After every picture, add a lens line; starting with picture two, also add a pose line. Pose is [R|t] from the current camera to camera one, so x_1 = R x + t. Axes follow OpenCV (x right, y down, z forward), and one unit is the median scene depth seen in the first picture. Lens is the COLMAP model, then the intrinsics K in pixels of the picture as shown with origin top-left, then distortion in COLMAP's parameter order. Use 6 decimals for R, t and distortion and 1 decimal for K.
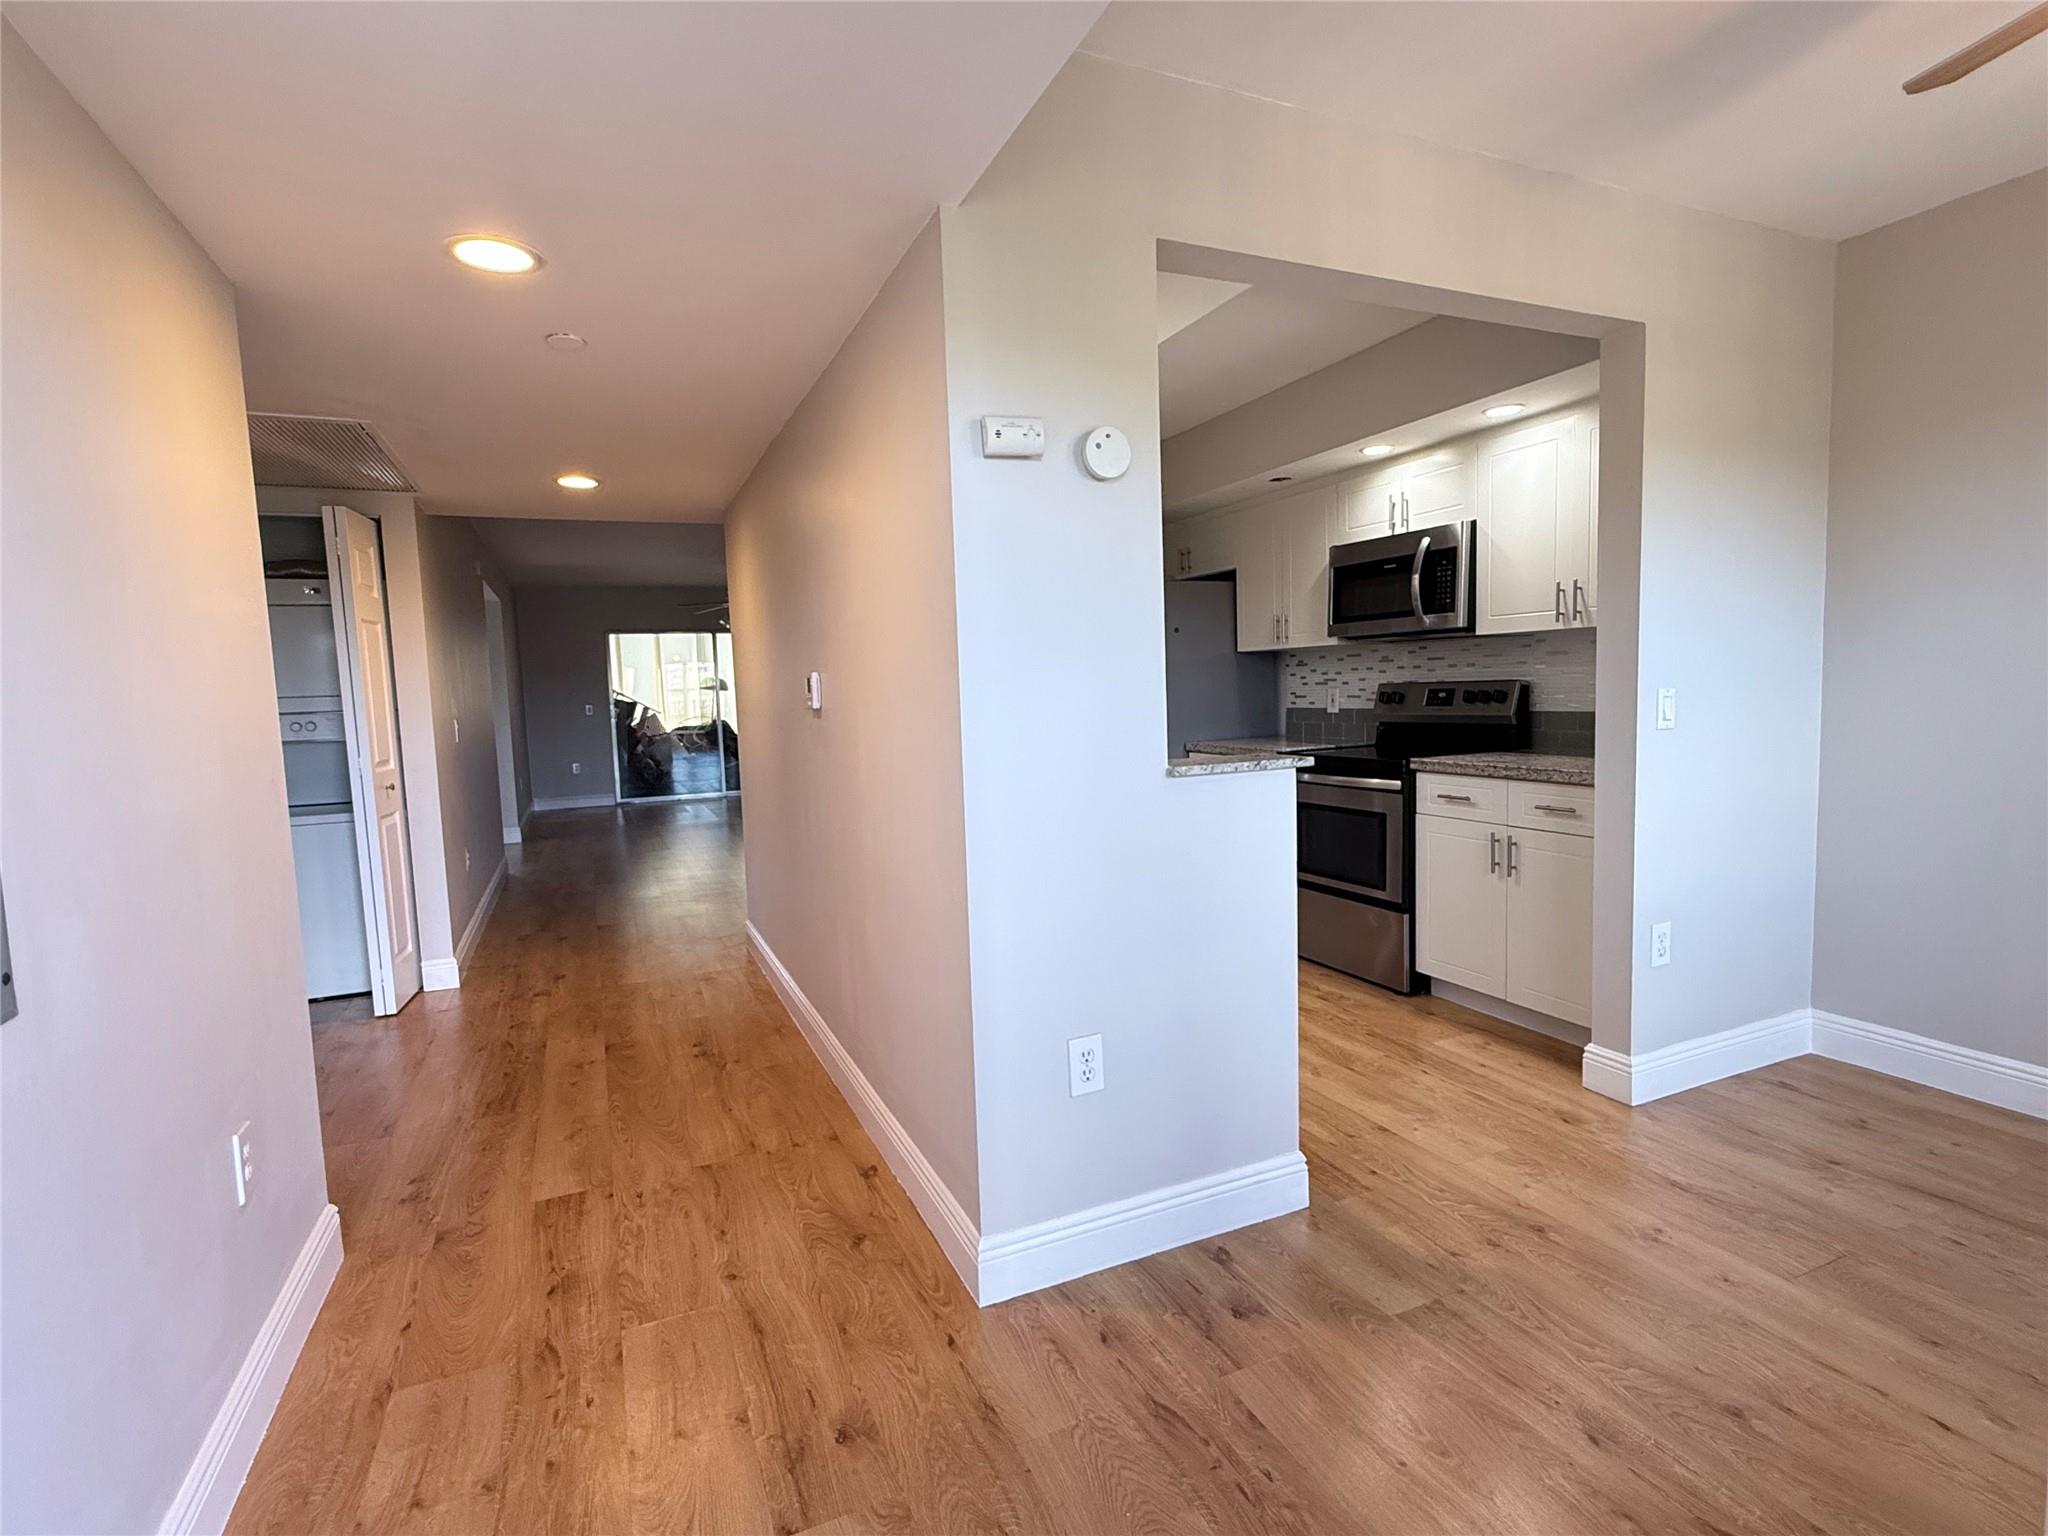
lens RADIAL K [[988.1, 0, 1030.8], [0, 988.1, 772.9], [0, 0, 1]] dist [0.001239, -0.000852]
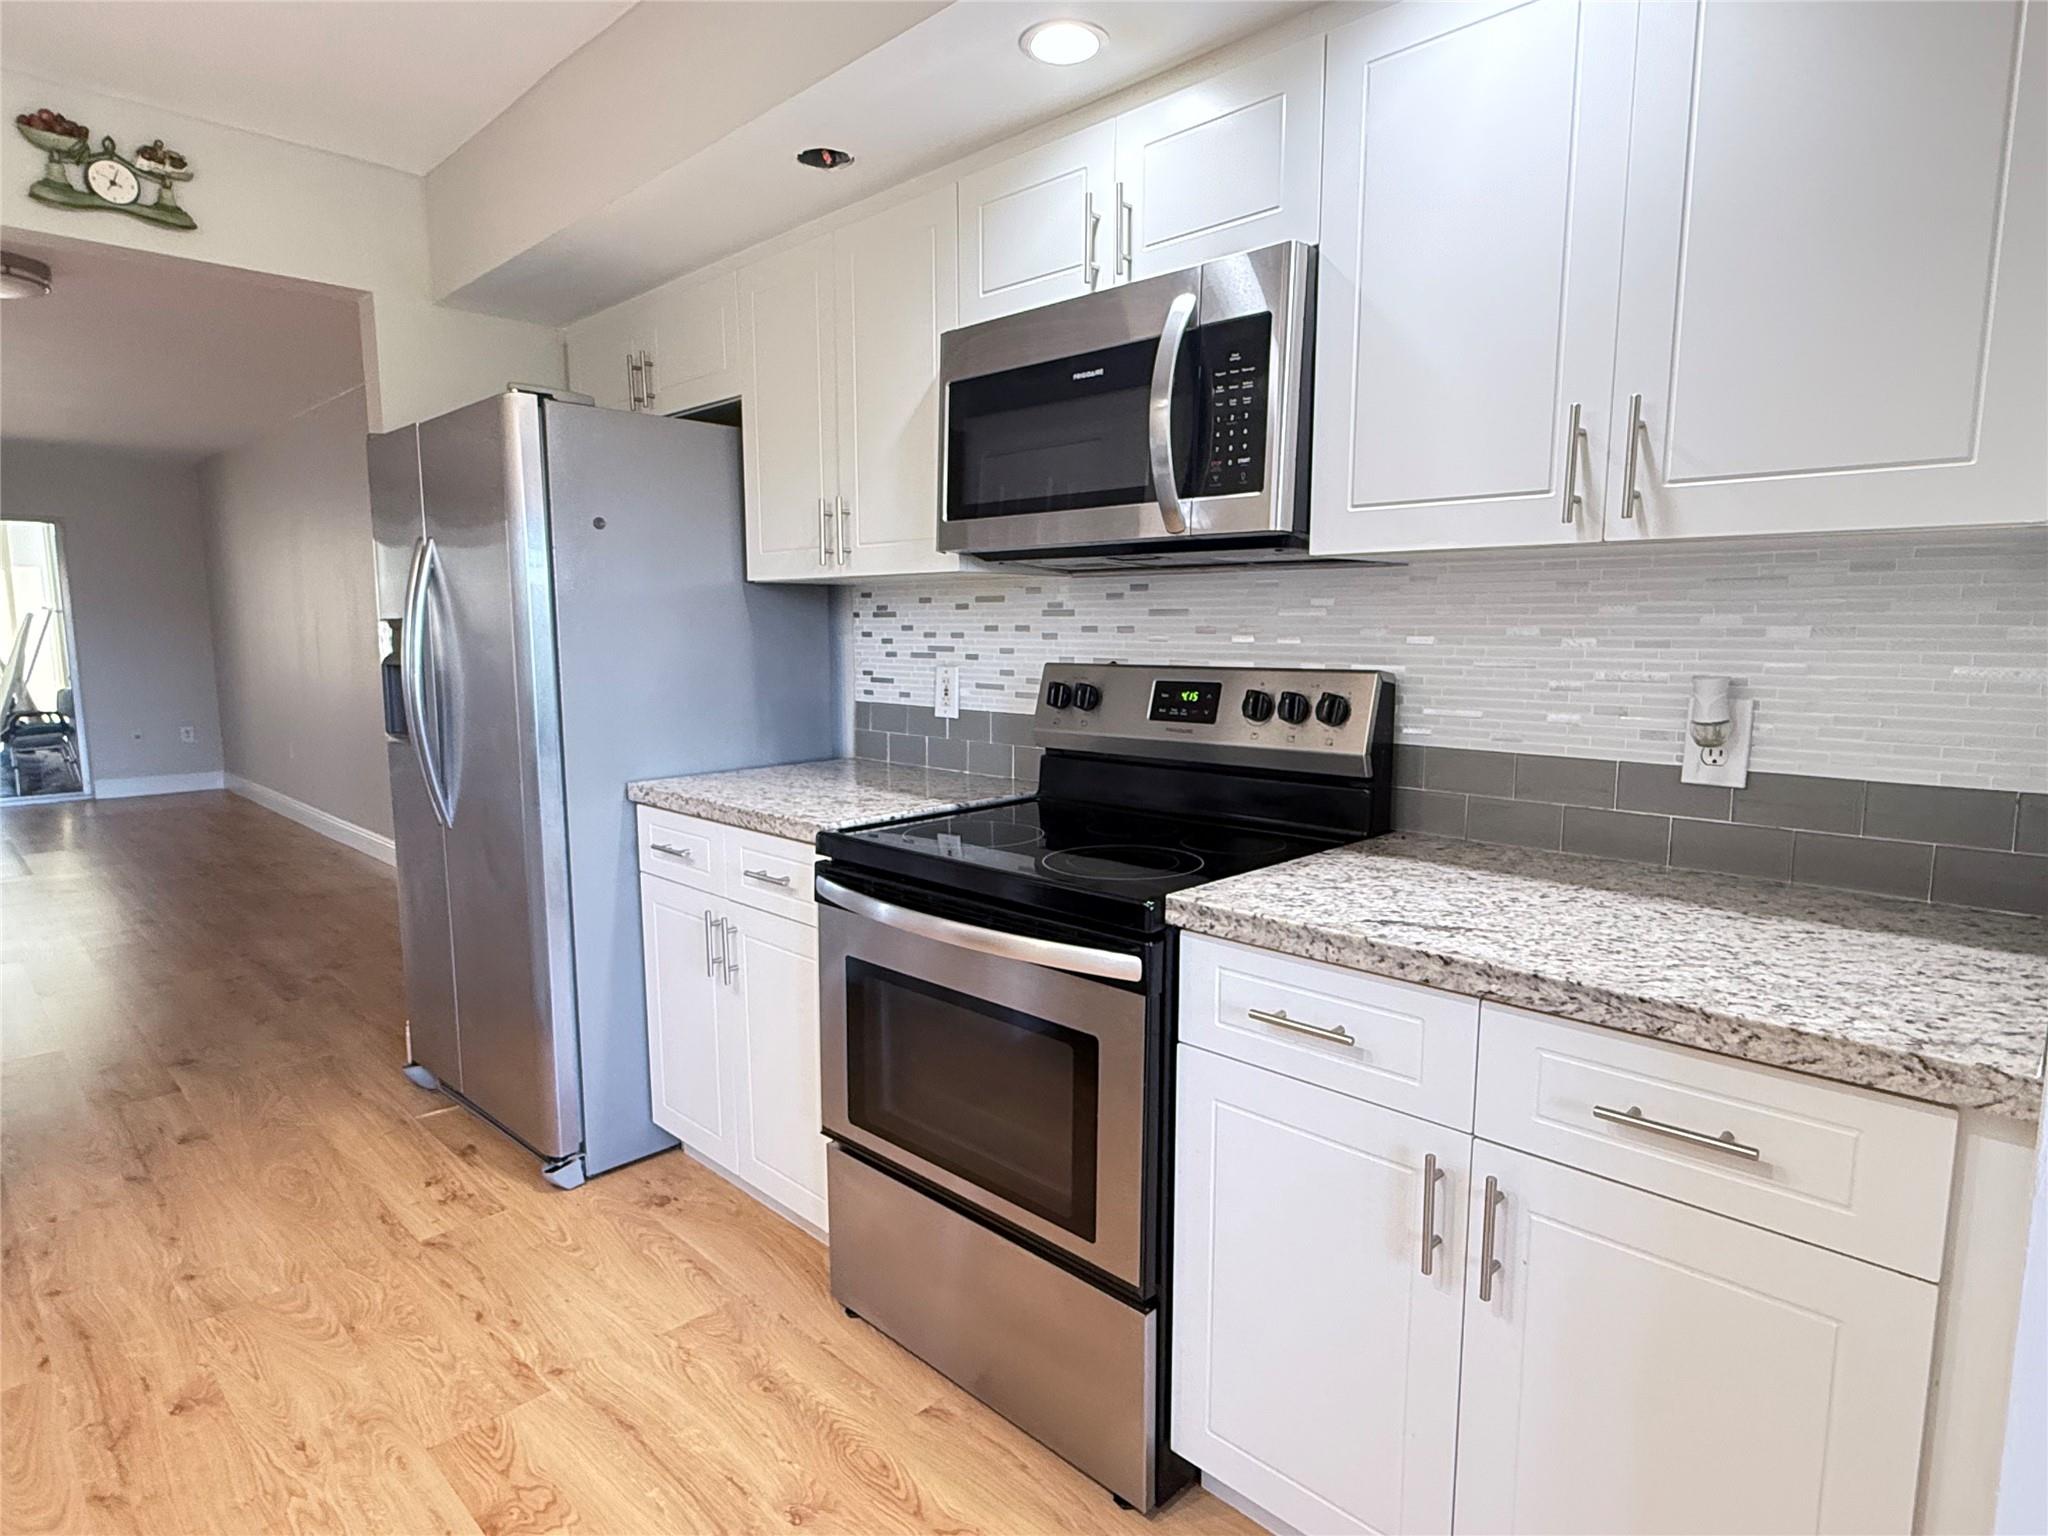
lens RADIAL K [[1131.6, 0, 1020.2], [0, 1131.6, 777.0], [0, 0, 1]] dist [-0.002155, -0.000027]
pose [[0.931880, -0.015900, 0.362418, 0.229545], [0.001651, 0.999215, 0.039593, -0.088279], [-0.362763, -0.036297, 0.931174, 0.780772]]
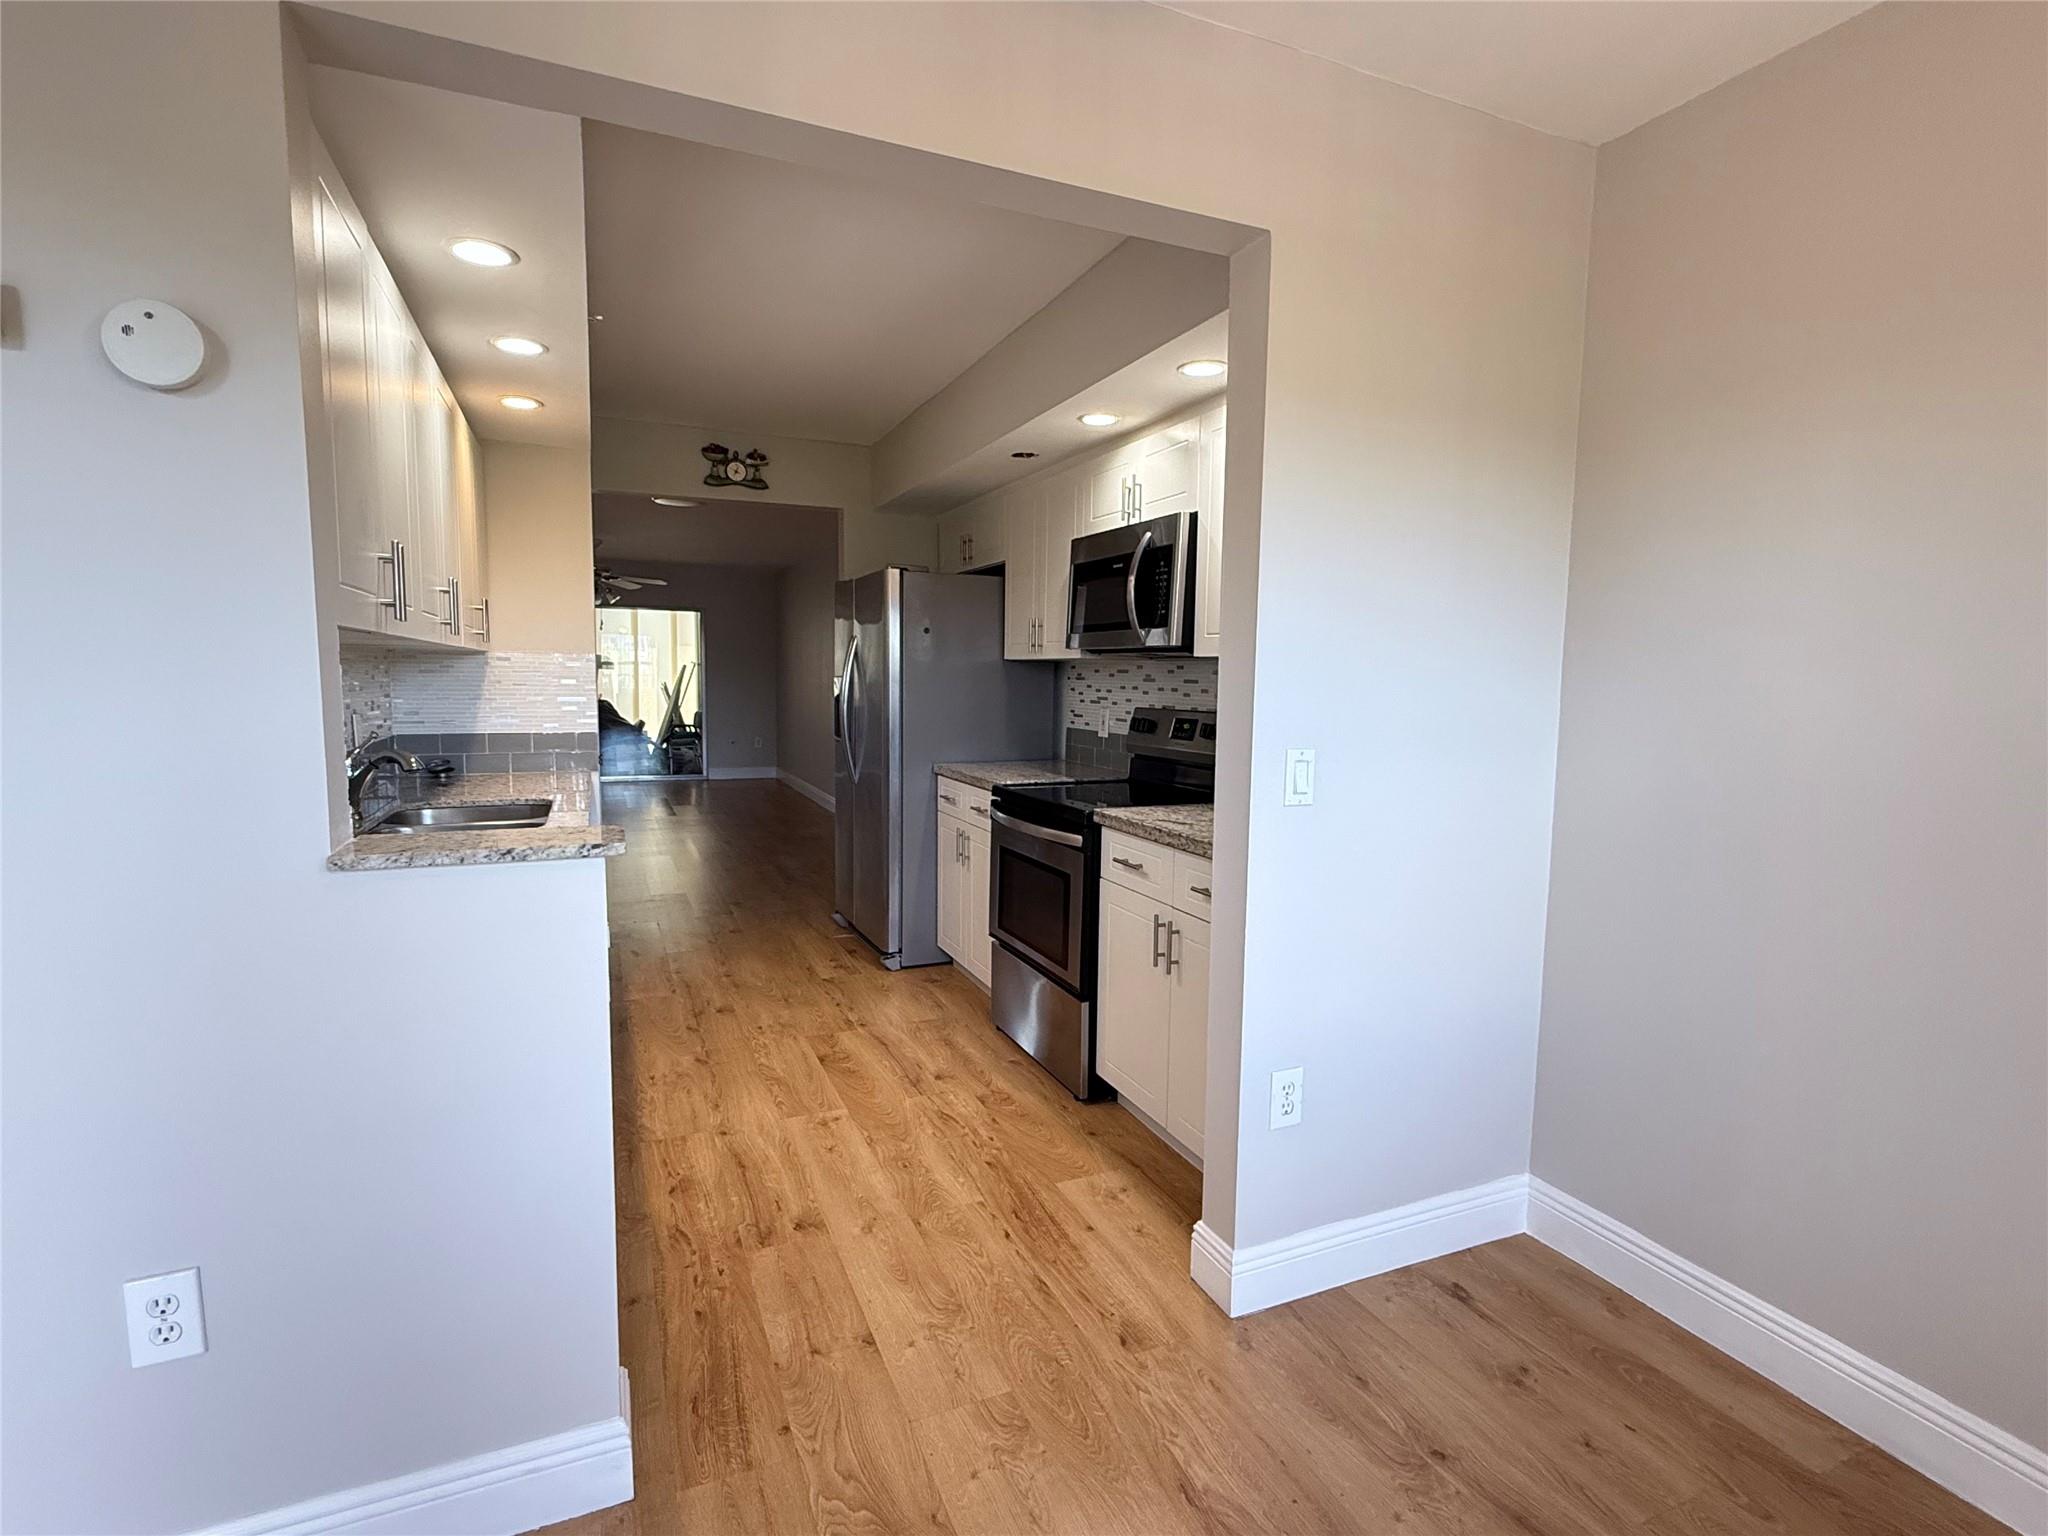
lens RADIAL K [[988.1, 0, 1027.8], [0, 988.1, 776.3], [0, 0, 1]] dist [0.001239, -0.000852]
pose [[0.998813, 0.048553, -0.003831, 0.403525], [-0.048493, 0.998720, 0.014386, -0.059897], [0.004525, -0.014183, 0.999889, 0.251654]]
